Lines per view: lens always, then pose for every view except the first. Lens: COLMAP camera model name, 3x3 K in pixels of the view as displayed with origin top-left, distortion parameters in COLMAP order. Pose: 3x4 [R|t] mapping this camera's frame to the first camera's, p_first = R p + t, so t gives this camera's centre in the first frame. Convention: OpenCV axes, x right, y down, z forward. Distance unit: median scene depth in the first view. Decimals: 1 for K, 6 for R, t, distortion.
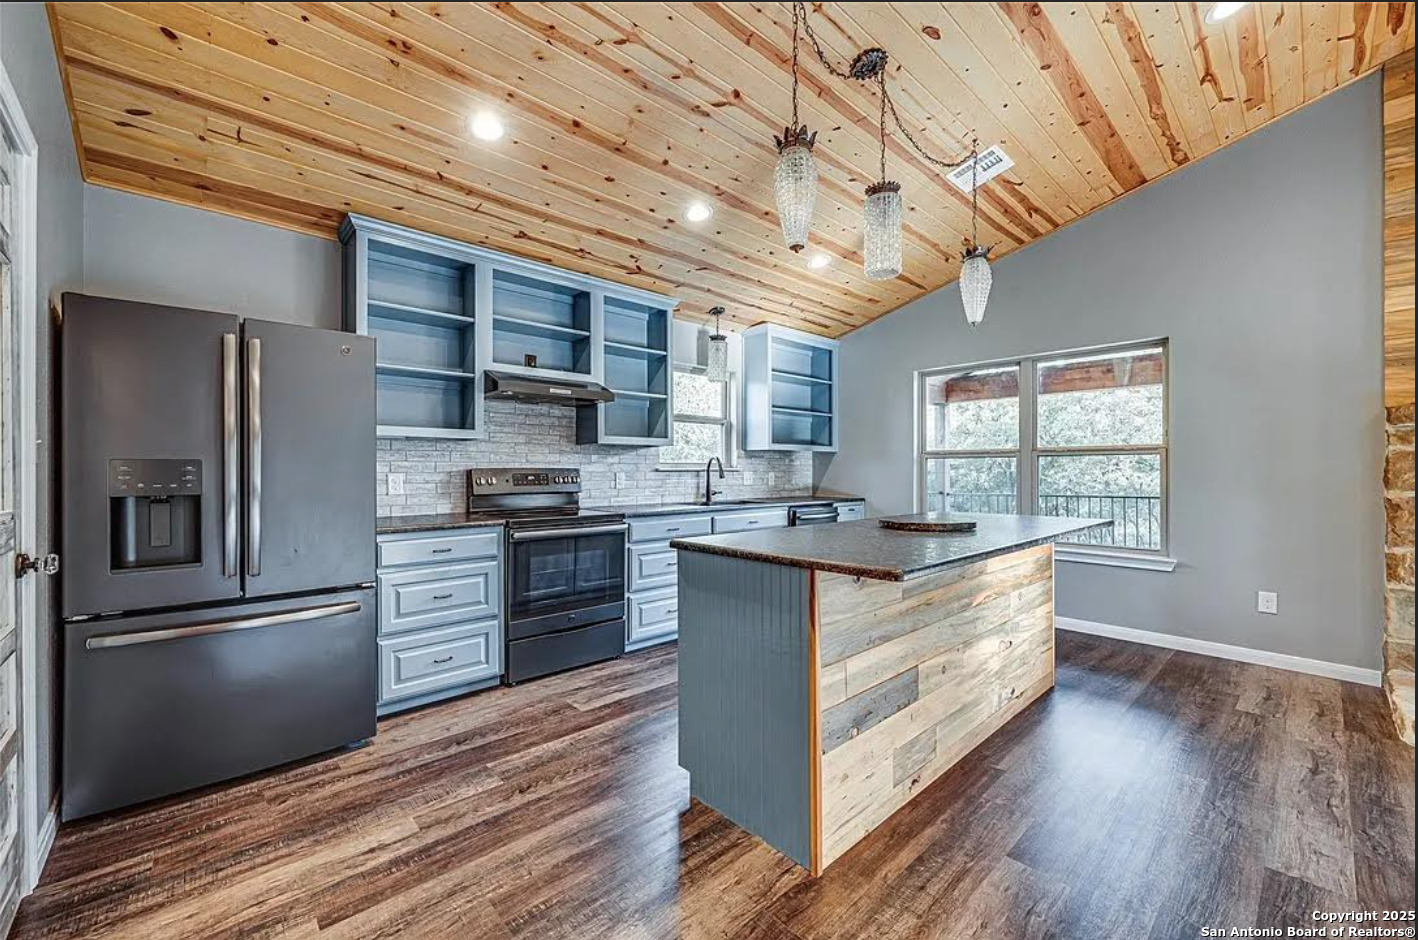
lens RADIAL K [[571.1, 0, 709.0], [0, 571.1, 471.5], [0, 0, 1]] dist [0.000743, 0.000032]
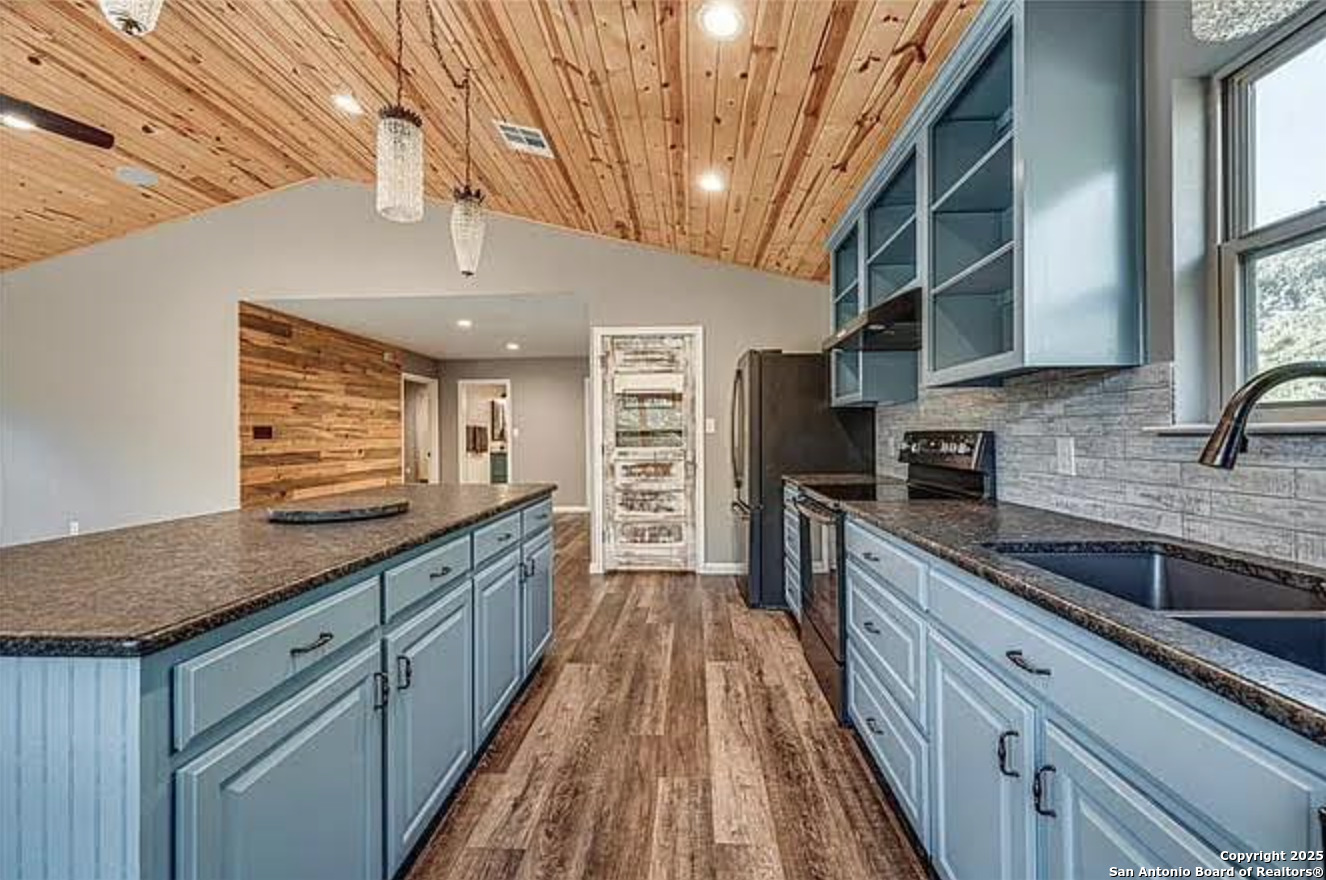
lens RADIAL K [[534.1, 0, 665.5], [0, 534.1, 433.5], [0, 0, 1]] dist [0.000743, 0.000032]
pose [[-0.718191, -0.000772, -0.695845, 0.480820], [0.003533, 0.999982, -0.004756, -0.001215], [0.695837, -0.005874, -0.718176, 1.524186]]
